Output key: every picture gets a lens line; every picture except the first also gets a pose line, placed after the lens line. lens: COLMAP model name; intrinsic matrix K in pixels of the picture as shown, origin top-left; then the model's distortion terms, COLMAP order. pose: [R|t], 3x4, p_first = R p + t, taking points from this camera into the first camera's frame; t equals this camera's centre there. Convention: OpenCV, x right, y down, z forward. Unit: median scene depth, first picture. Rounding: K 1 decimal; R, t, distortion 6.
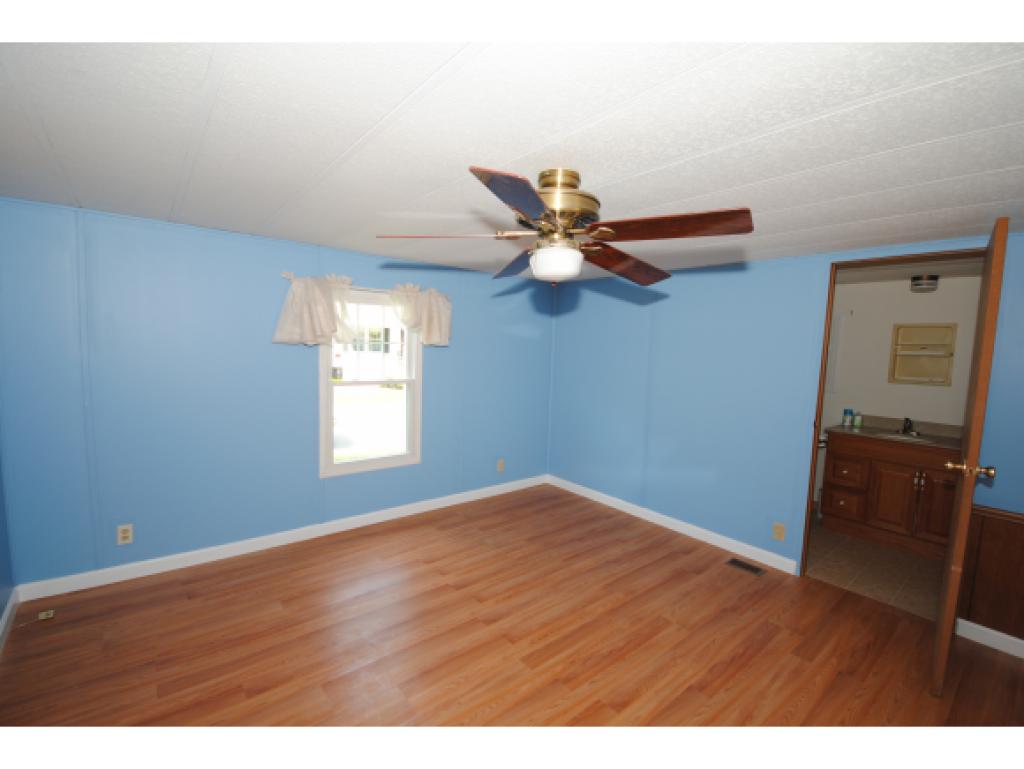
lens RADIAL K [[449.2, 0, 512.0], [0, 449.2, 384.5], [0, 0, 1]] dist [0.019309, -0.016941]
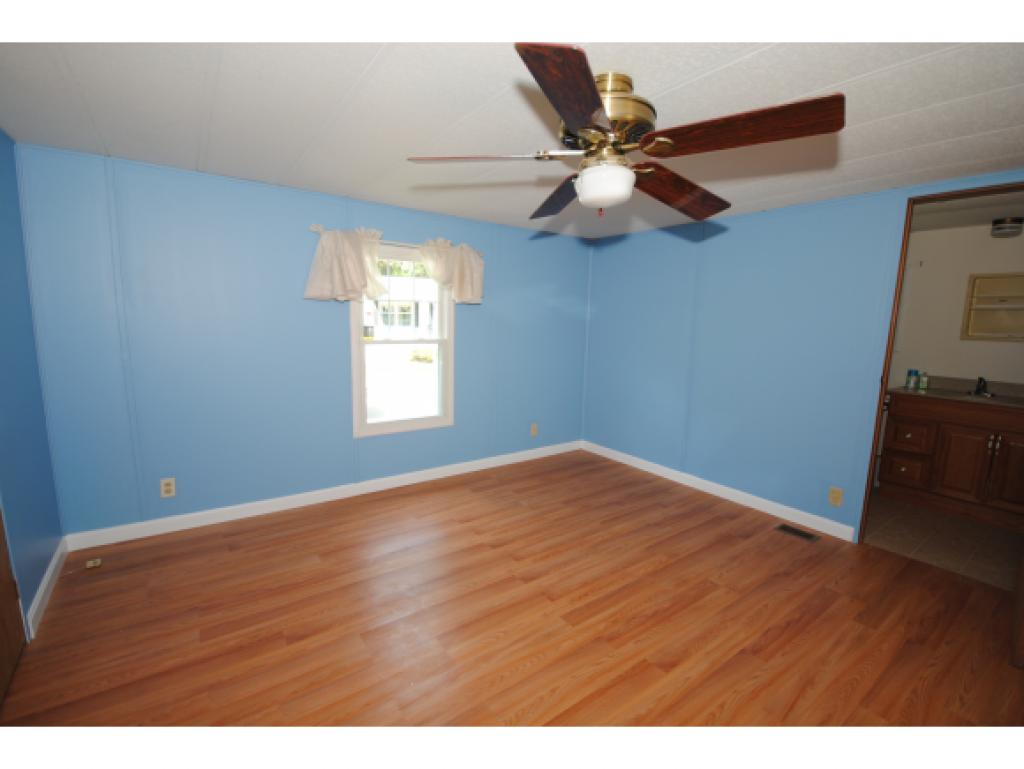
lens RADIAL K [[449.2, 0, 512.0], [0, 449.2, 384.5], [0, 0, 1]] dist [0.019309, -0.016941]
pose [[0.997975, -0.001814, -0.063577, -0.019317], [0.005126, 0.998635, 0.051973, 0.052042], [0.063396, -0.052193, 0.996623, 0.048214]]
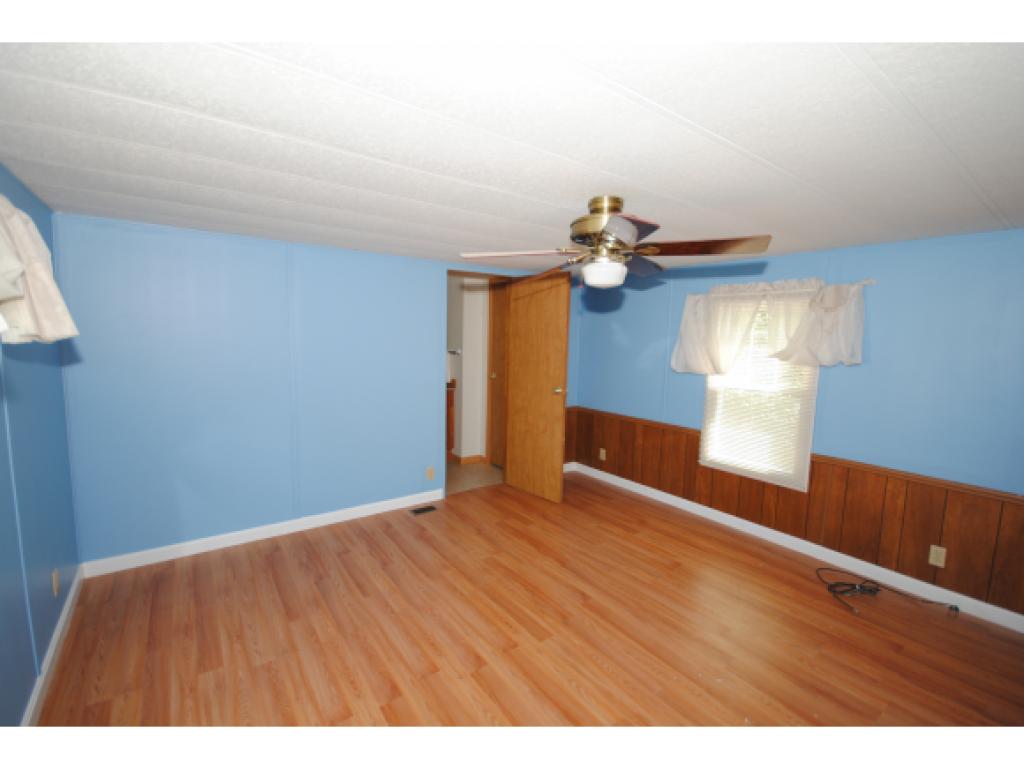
lens RADIAL K [[449.2, 0, 512.0], [0, 449.2, 384.5], [0, 0, 1]] dist [0.019309, -0.016941]
pose [[0.050368, -0.136521, 0.989356, -0.781296], [0.071837, 0.988543, 0.132751, -0.102185], [-0.996144, 0.064386, 0.059598, 0.805692]]
